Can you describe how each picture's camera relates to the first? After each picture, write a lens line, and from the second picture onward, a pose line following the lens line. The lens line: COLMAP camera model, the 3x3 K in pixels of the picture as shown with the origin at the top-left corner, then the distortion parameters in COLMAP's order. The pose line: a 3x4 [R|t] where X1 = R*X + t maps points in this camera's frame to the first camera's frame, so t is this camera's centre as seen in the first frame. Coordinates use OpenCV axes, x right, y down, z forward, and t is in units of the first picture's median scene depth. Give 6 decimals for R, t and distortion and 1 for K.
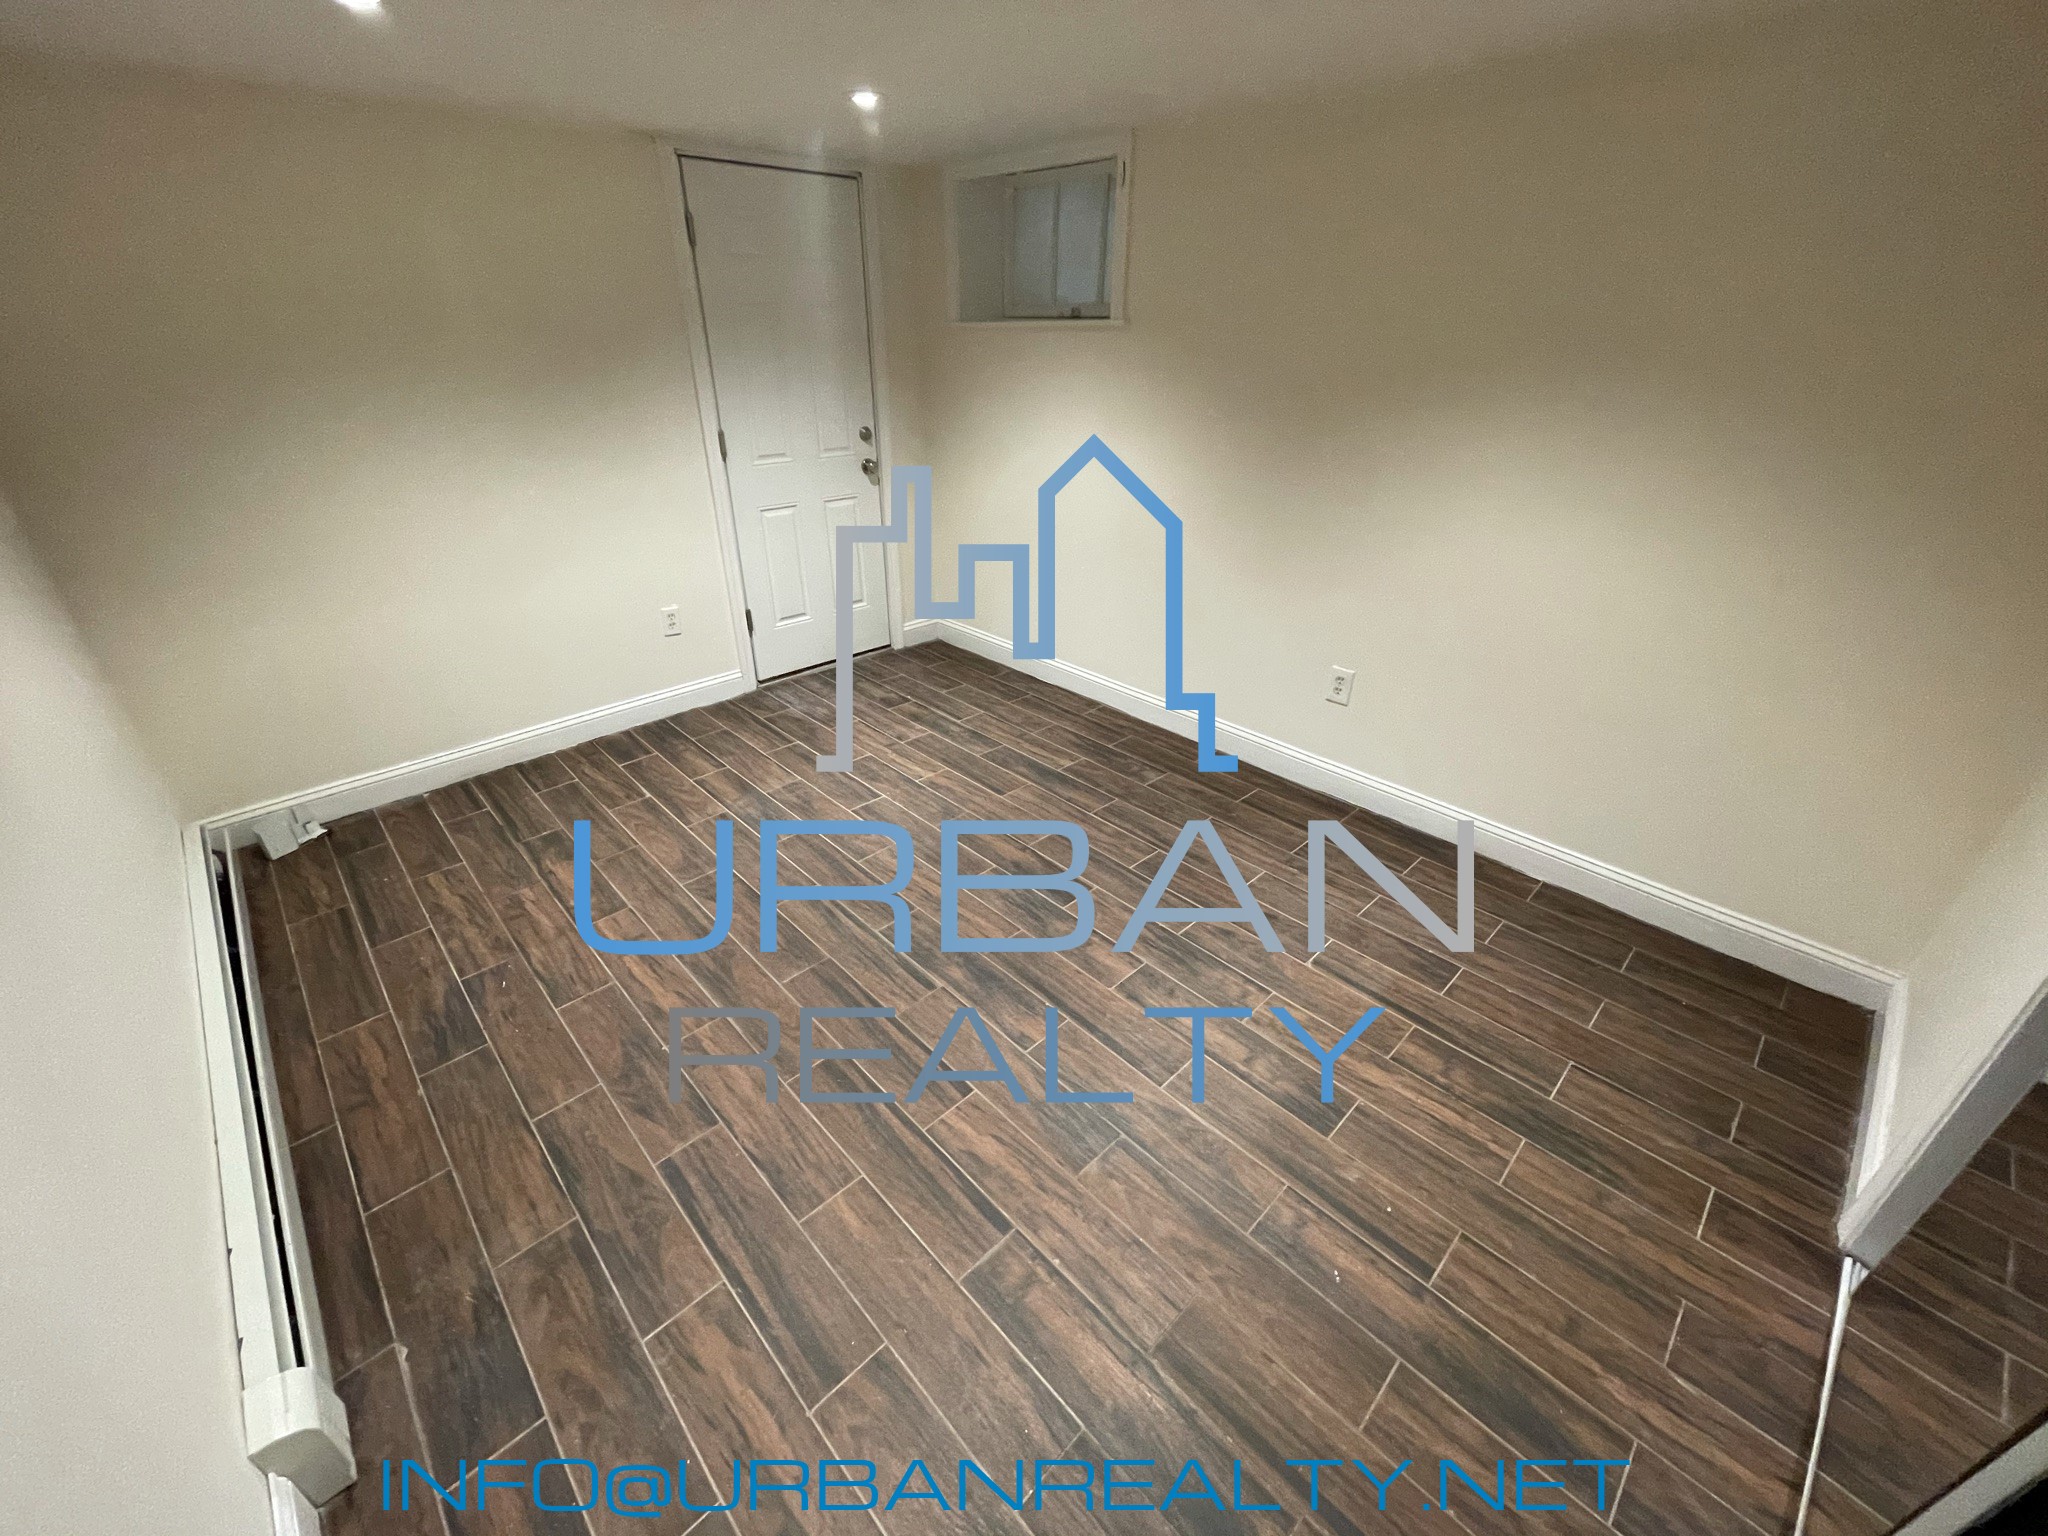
lens RADIAL K [[825.0, 0, 1024.0], [0, 825.0, 768.0], [0, 0, 1]] dist [-0.005093, -0.000206]
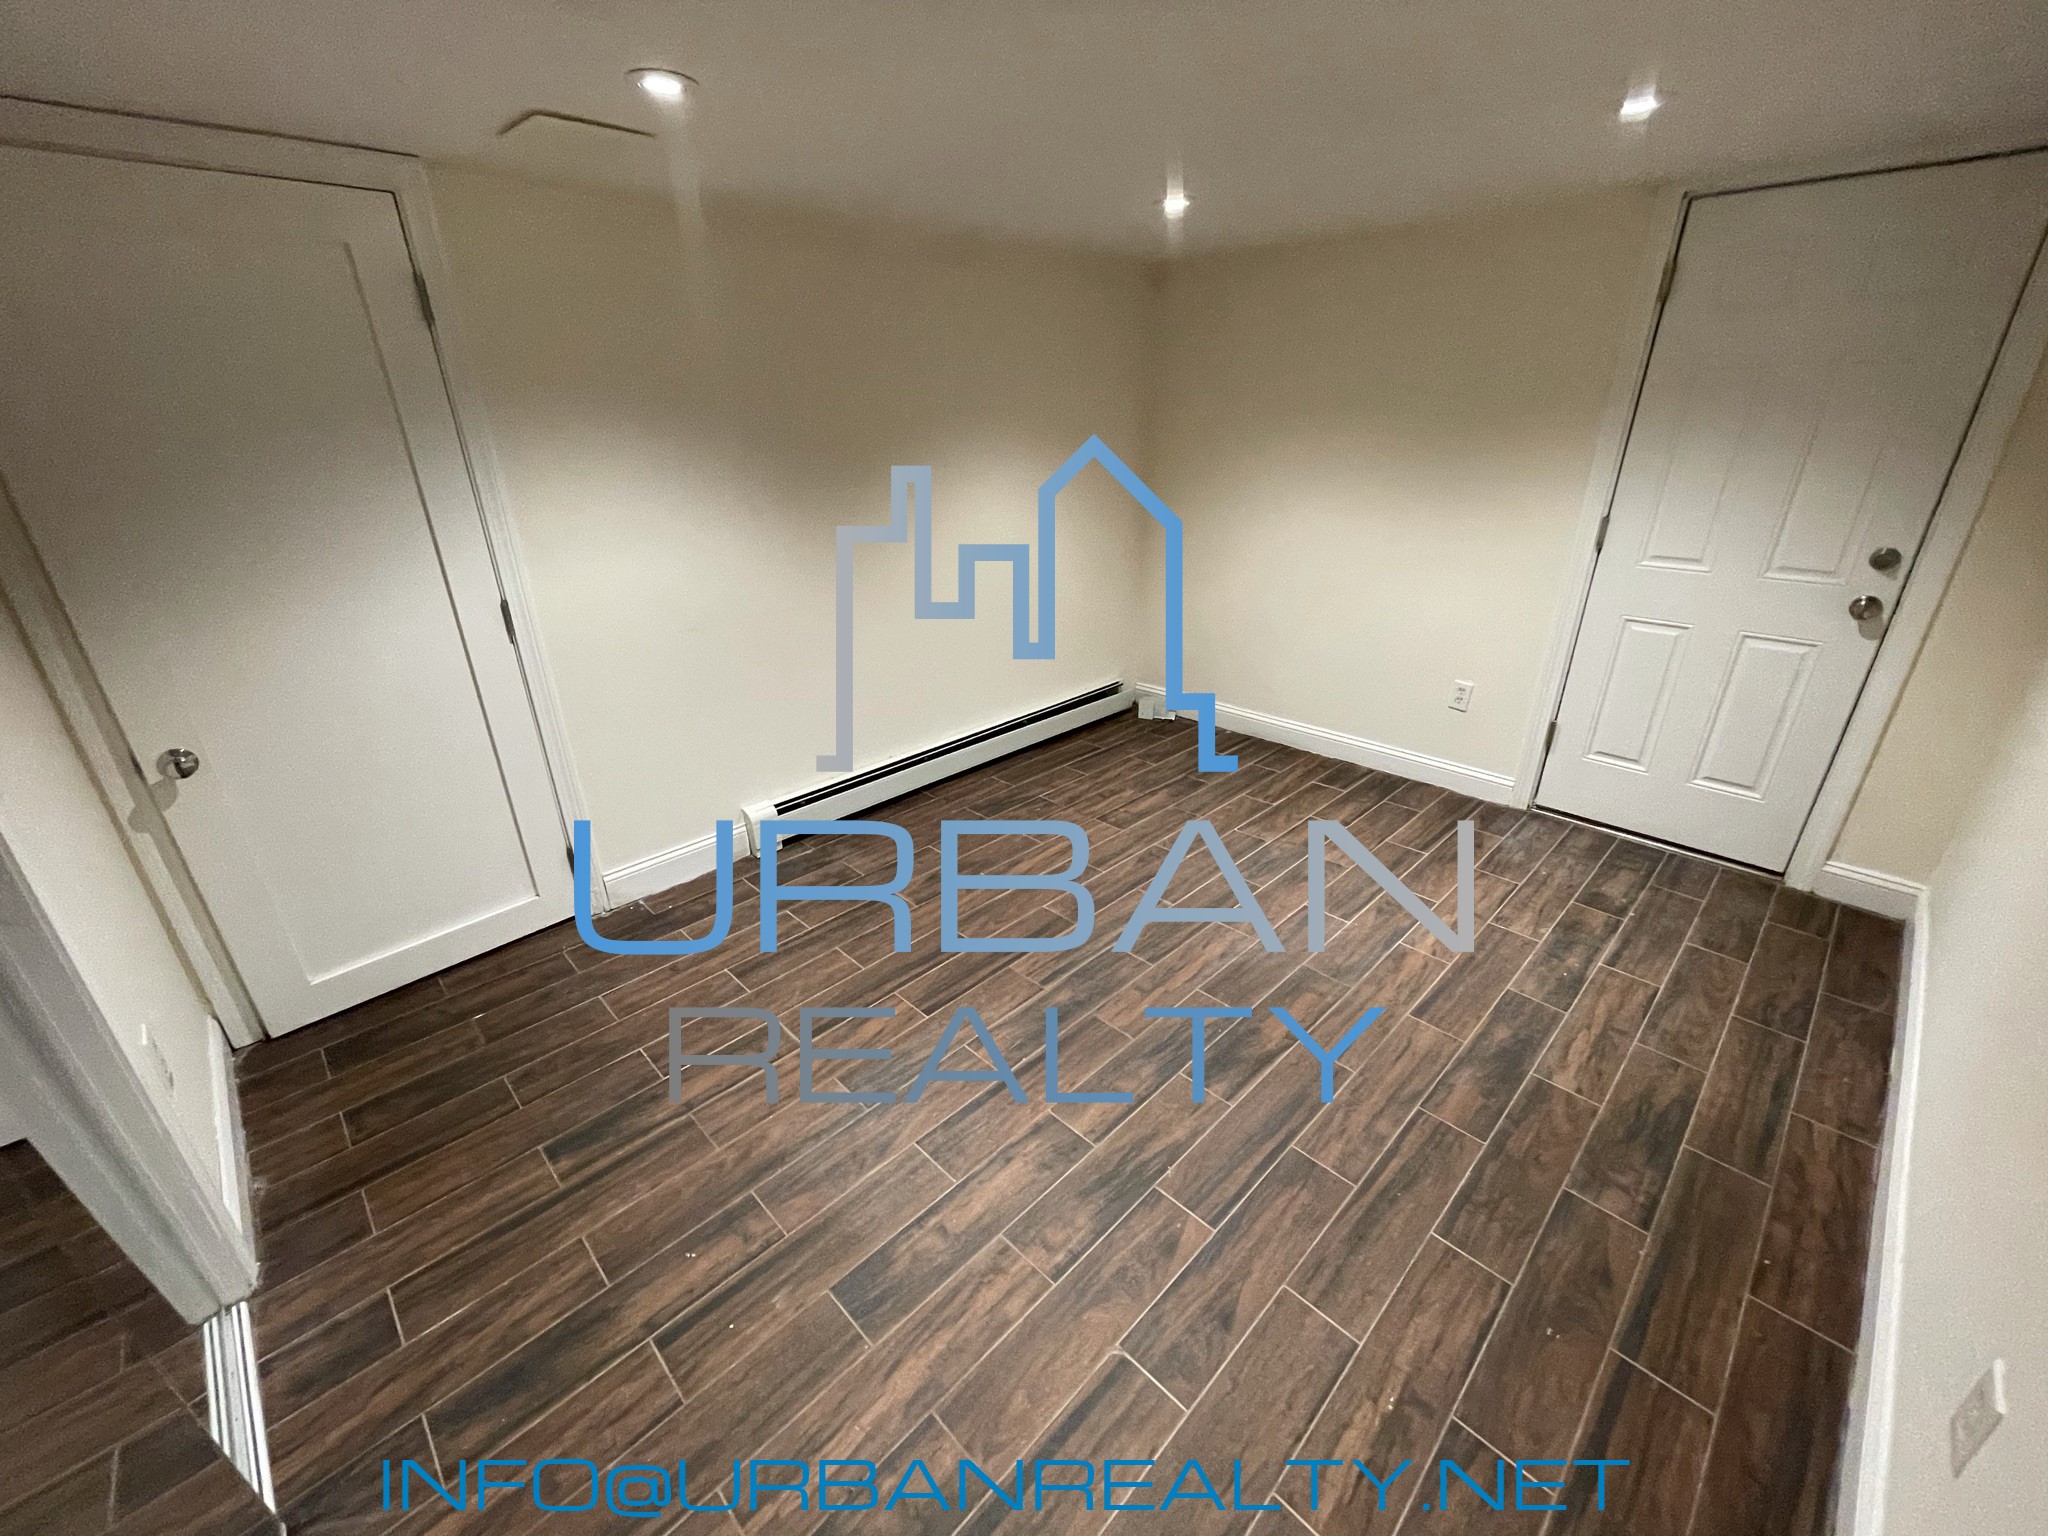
lens RADIAL K [[829.1, 0, 1019.5], [0, 829.1, 771.5], [0, 0, 1]] dist [-0.000567, 0.000317]
pose [[0.008105, 0.406764, -0.913497, 0.693772], [-0.458188, 0.813497, 0.358170, -0.308256], [0.888818, 0.415651, 0.192967, 0.557444]]
